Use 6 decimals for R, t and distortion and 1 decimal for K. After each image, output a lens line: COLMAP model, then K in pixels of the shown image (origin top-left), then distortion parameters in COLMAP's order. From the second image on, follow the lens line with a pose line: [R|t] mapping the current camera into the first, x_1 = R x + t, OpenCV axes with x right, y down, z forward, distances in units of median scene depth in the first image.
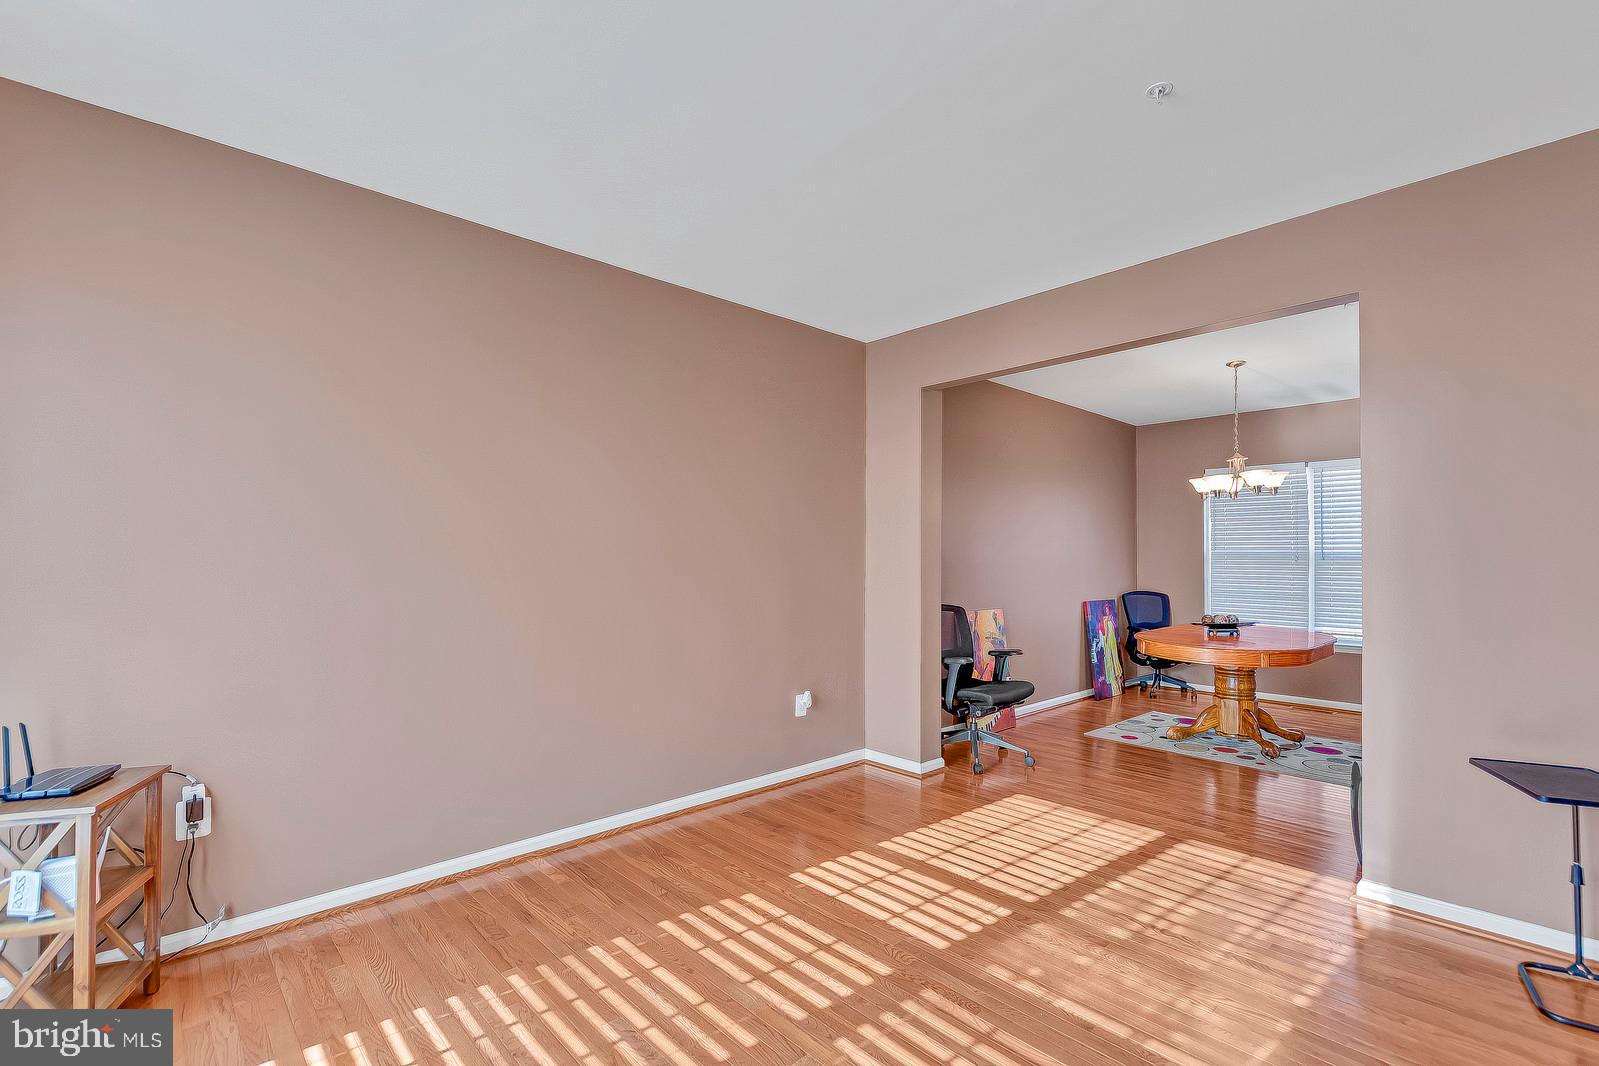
lens RADIAL K [[726.1, 0, 793.2], [0, 726.1, 547.7], [0, 0, 1]] dist [-0.001161, -0.000137]
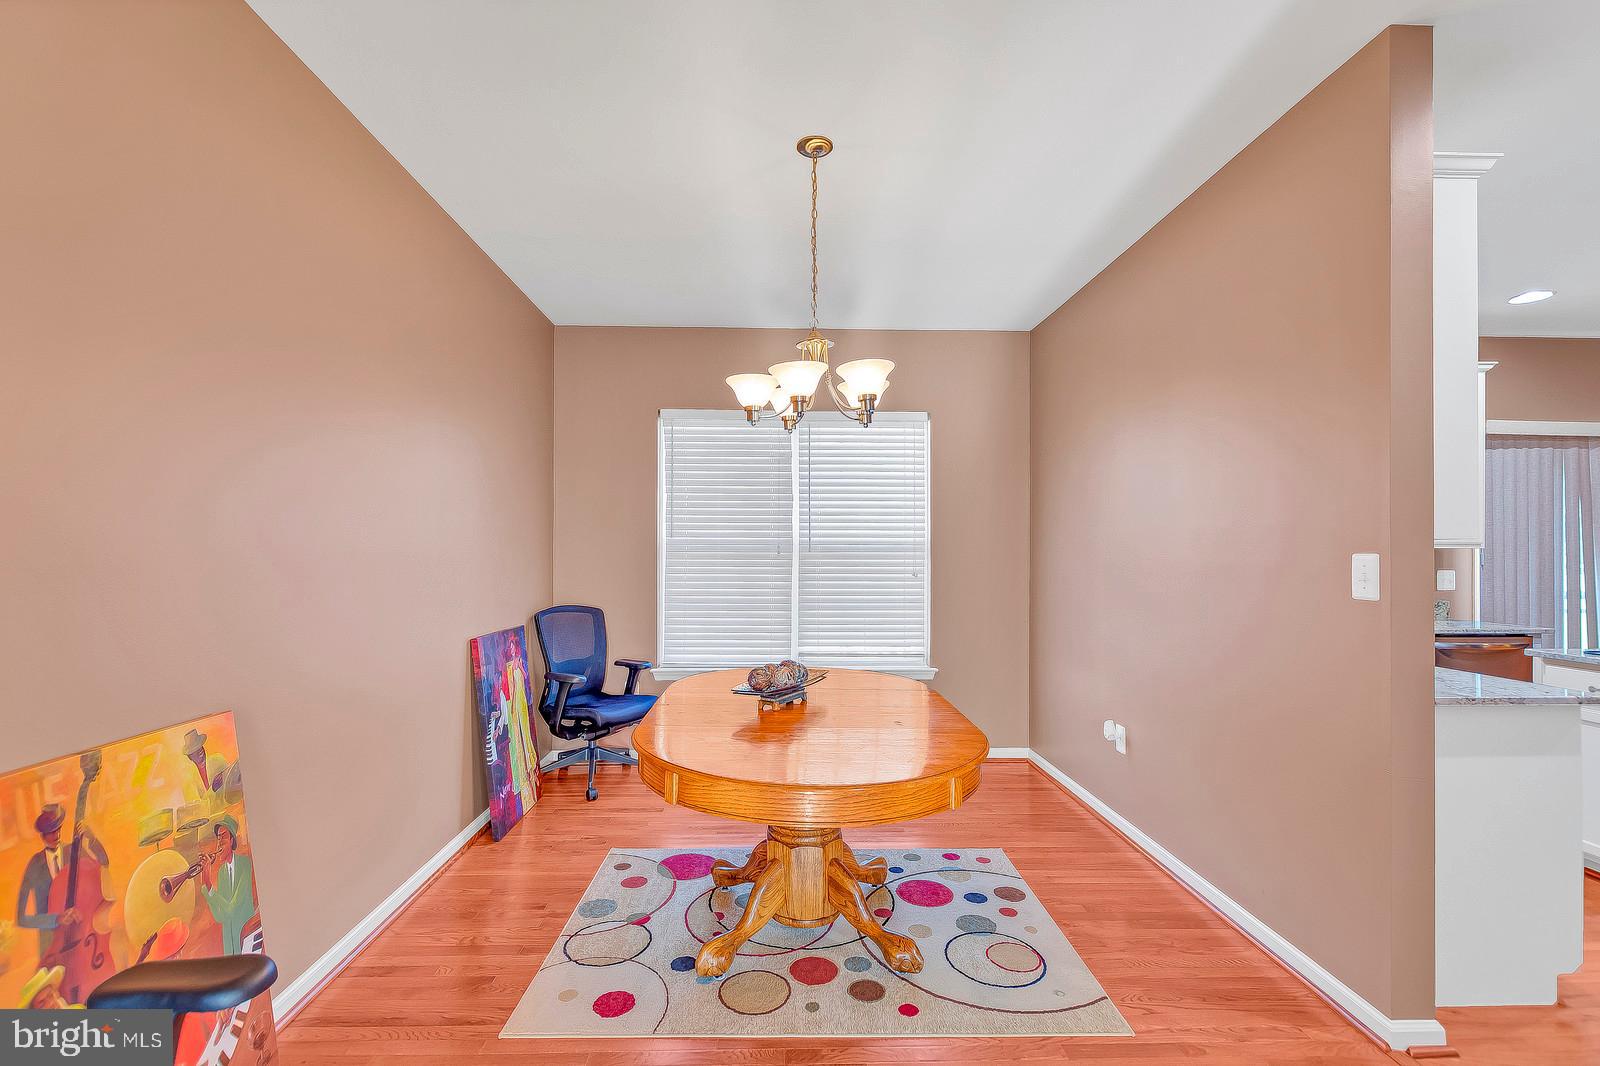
lens RADIAL K [[726.5, 0, 793.7], [0, 726.5, 547.7], [0, 0, 1]] dist [-0.001161, -0.000137]
pose [[0.660314, 0.004418, 0.750976, 0.182631], [-0.012211, 0.999914, 0.004854, 0.009368], [-0.750890, -0.012376, 0.660311, 0.530427]]
